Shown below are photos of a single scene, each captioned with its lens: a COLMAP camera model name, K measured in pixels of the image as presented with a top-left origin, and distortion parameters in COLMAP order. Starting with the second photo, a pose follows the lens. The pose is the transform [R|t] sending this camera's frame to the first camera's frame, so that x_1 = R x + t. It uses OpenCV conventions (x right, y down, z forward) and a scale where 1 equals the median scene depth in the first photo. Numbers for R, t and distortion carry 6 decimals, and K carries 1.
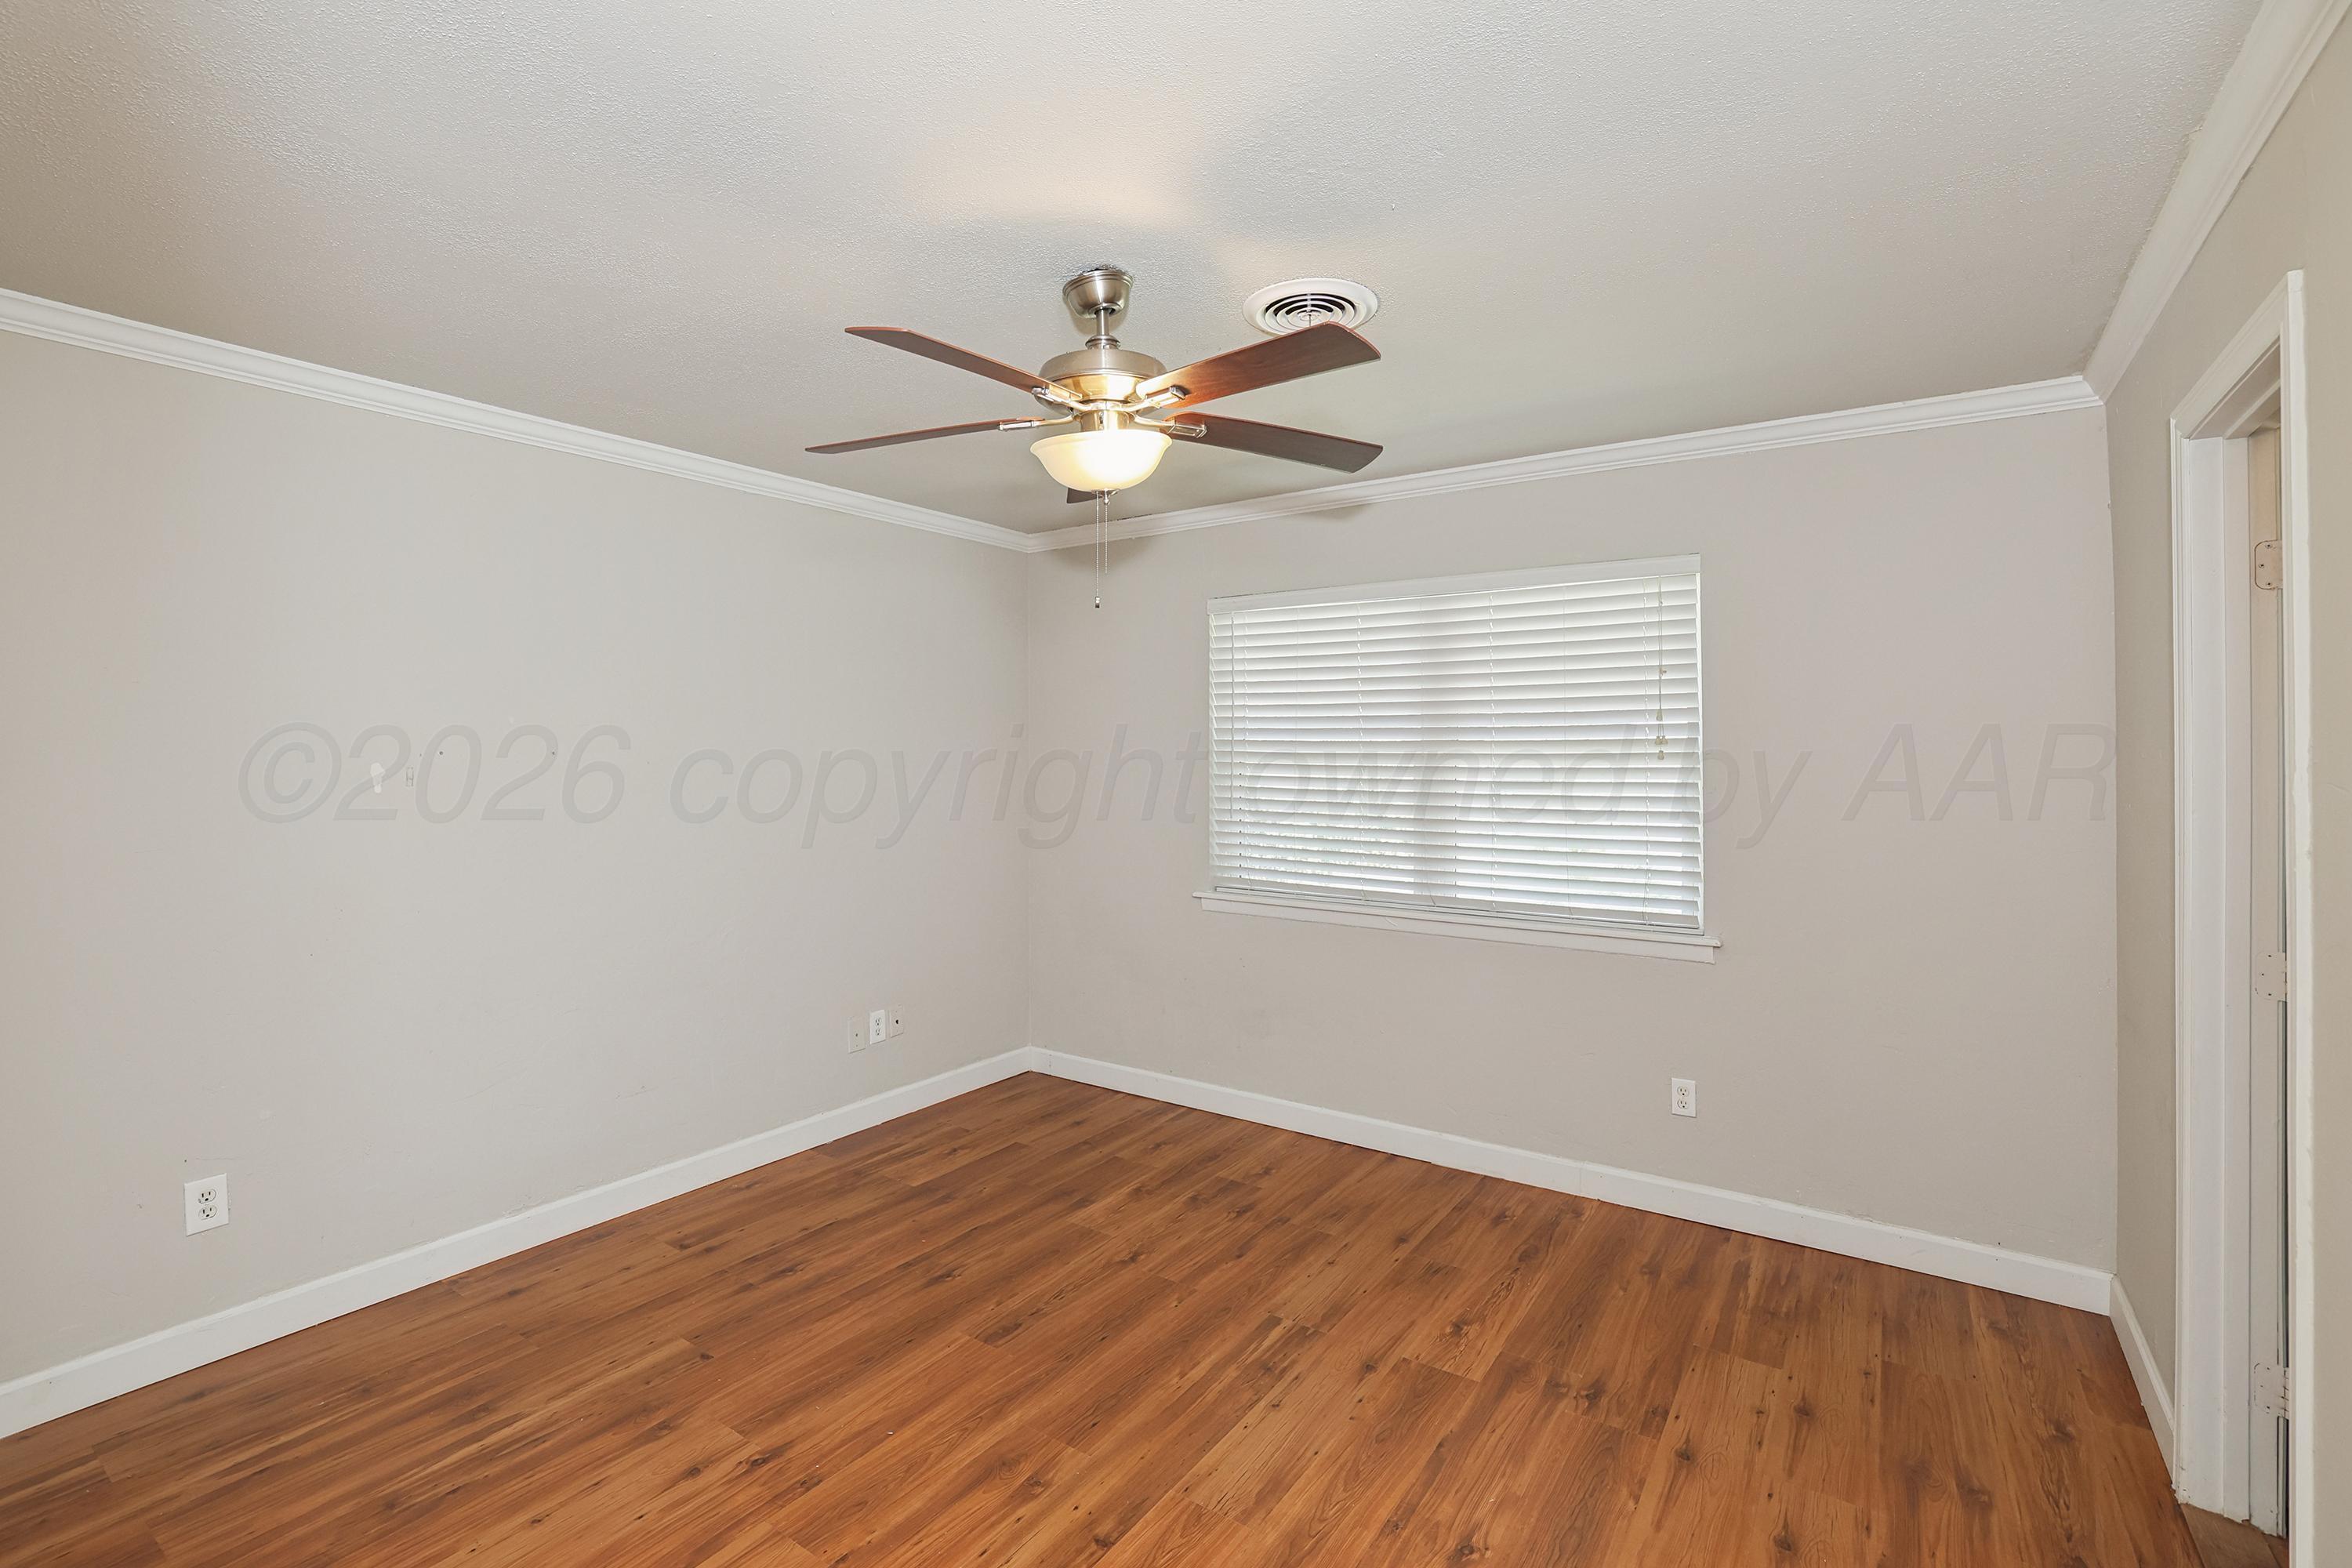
lens RADIAL K [[1054.4, 0, 1170.5], [0, 1054.4, 750.0], [0, 0, 1]] dist [-0.038126, 0.011359]
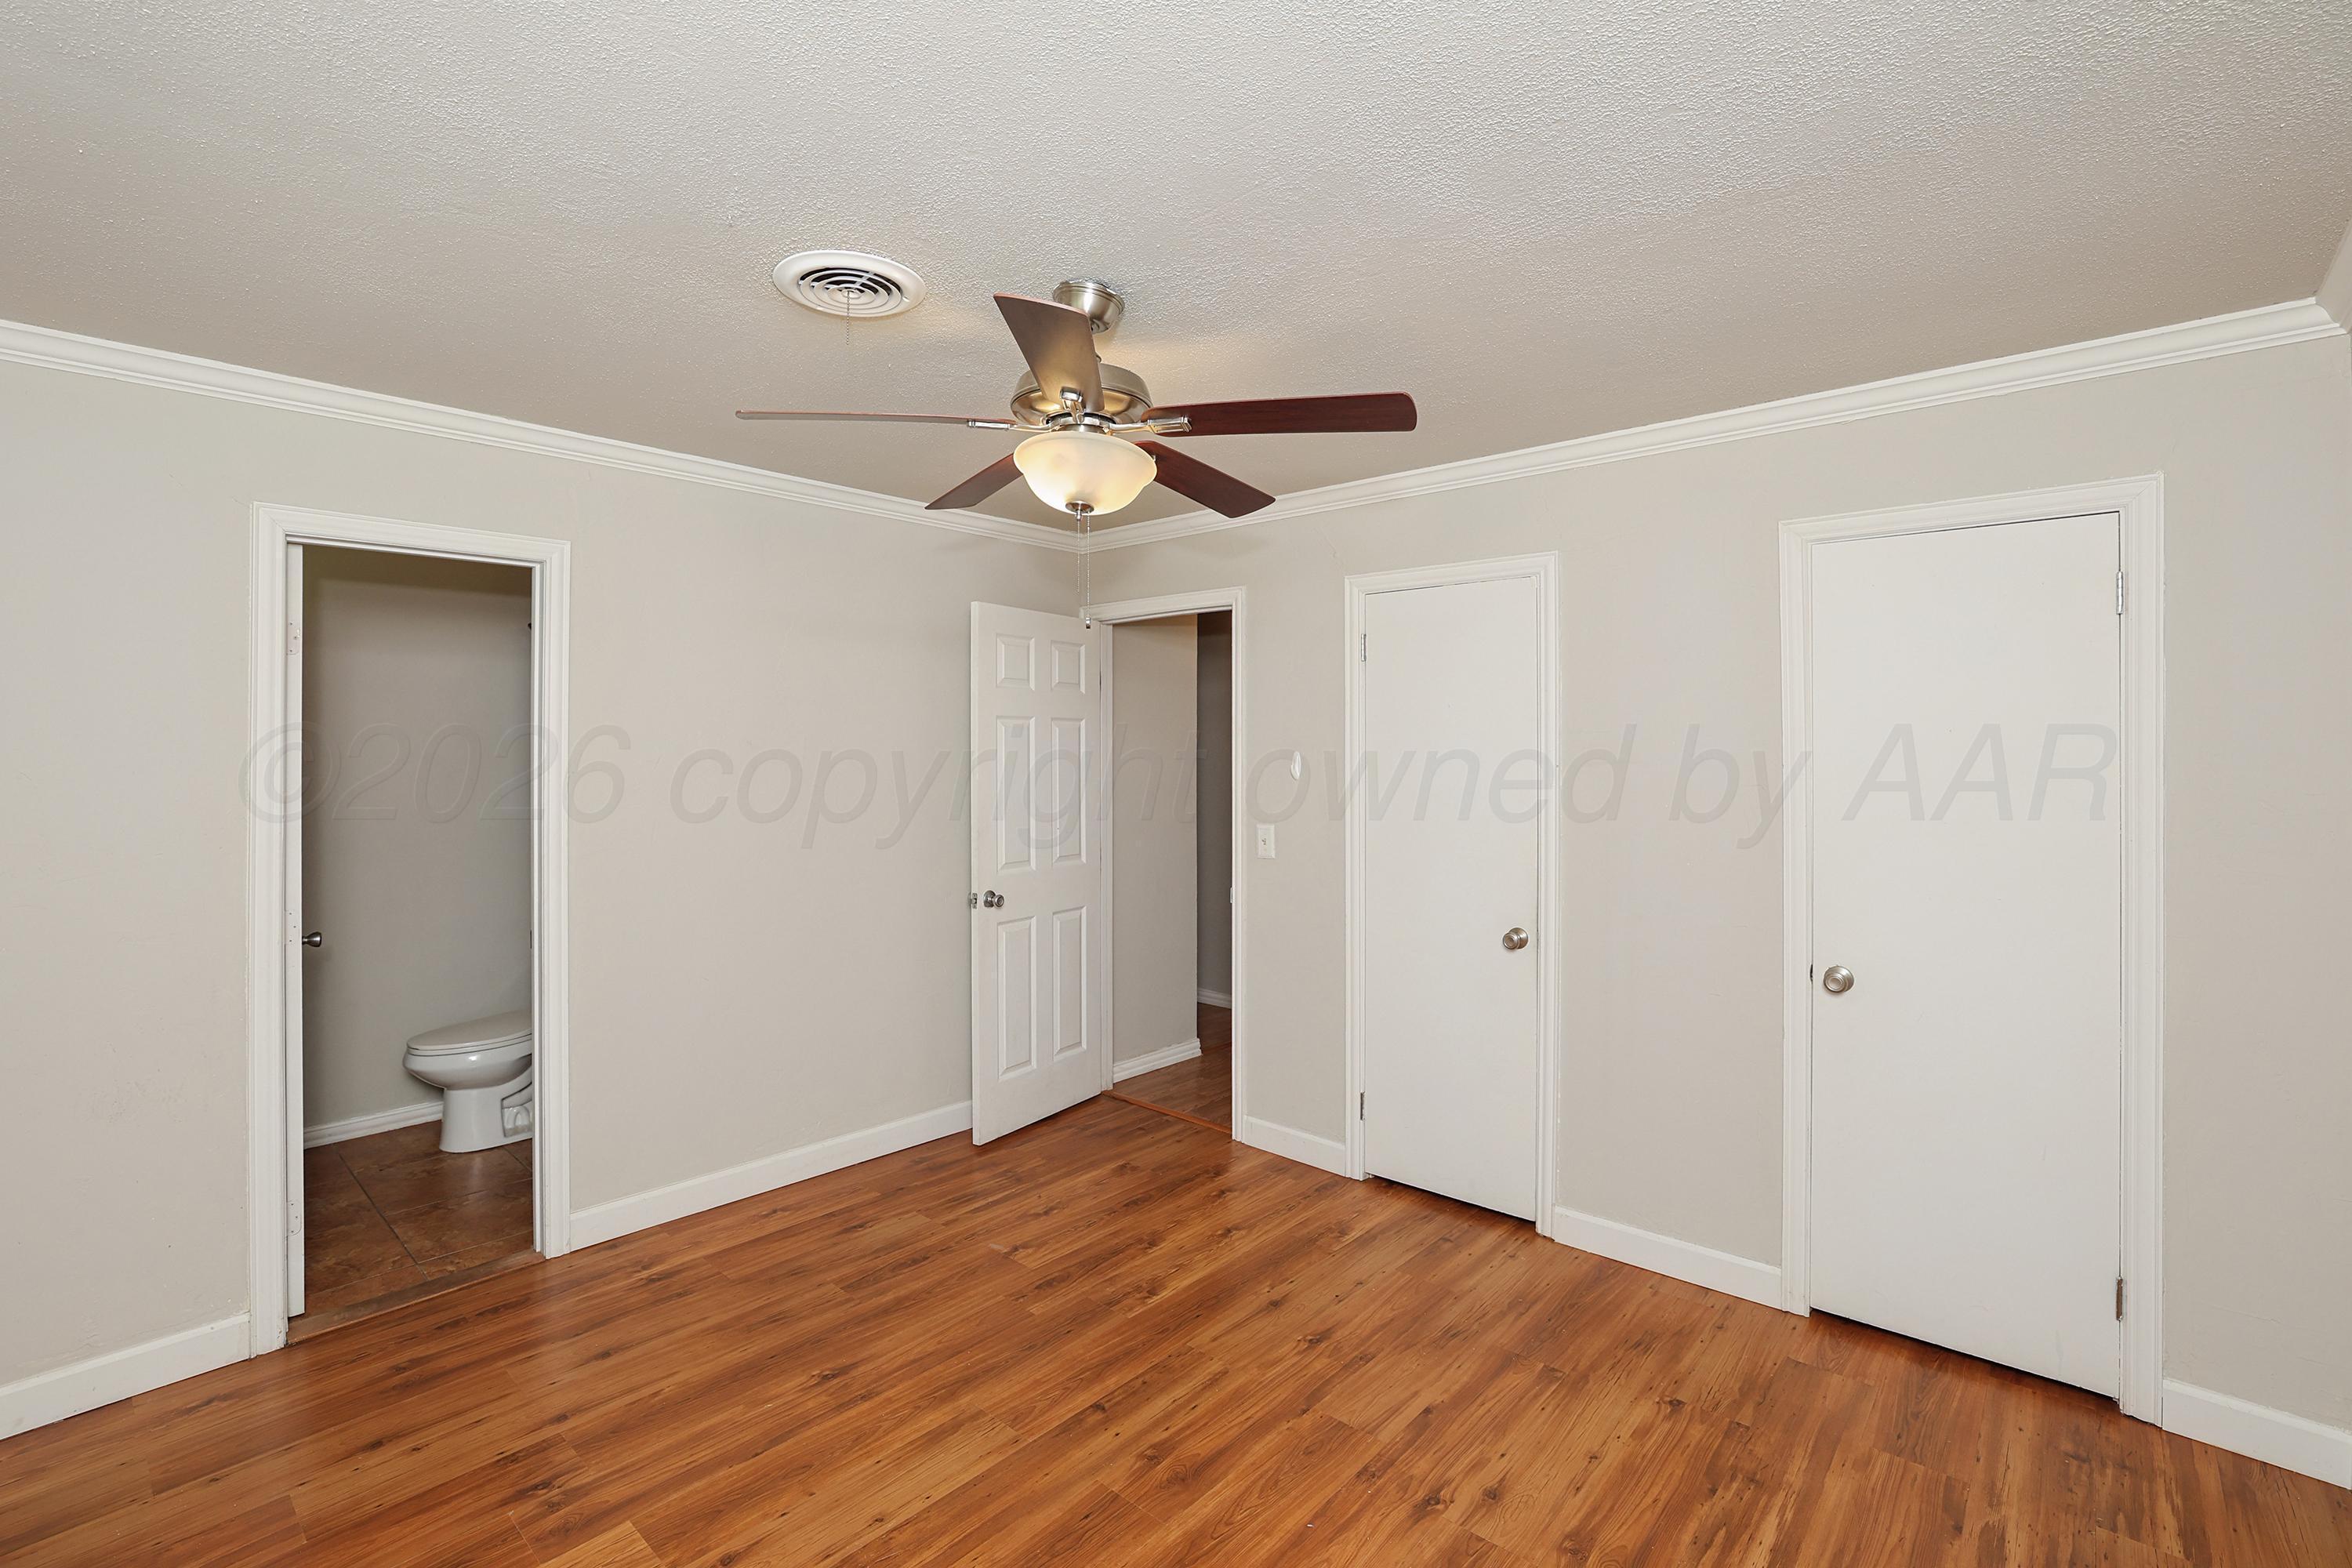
lens RADIAL K [[1054.4, 0, 1170.5], [0, 1054.4, 750.0], [0, 0, 1]] dist [-0.038126, 0.011359]
pose [[-0.992547, -0.000224, 0.121859, -0.275561], [-0.000328, 1.000000, -0.000834, -0.019983], [-0.121859, -0.000868, -0.992547, 2.031680]]
